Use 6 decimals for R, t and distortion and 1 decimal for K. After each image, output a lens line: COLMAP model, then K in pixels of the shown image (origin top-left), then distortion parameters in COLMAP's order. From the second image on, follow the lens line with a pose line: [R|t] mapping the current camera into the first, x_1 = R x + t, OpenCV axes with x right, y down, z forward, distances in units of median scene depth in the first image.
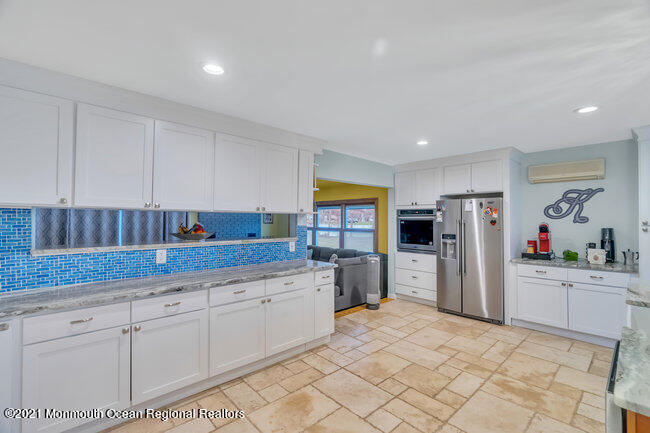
lens RADIAL K [[290.6, 0, 327.3], [0, 290.6, 219.2], [0, 0, 1]] dist [-0.003773, 0.000865]
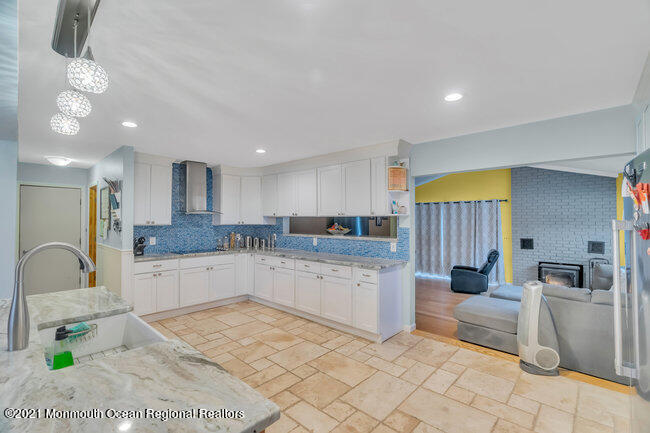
lens RADIAL K [[290.6, 0, 330.7], [0, 290.6, 217.6], [0, 0, 1]] dist [-0.003773, 0.000865]
pose [[0.084448, -0.015641, -0.996305, 1.177575], [0.000104, 0.999877, -0.015688, 0.004327], [0.996428, 0.001222, 0.084439, 0.876298]]
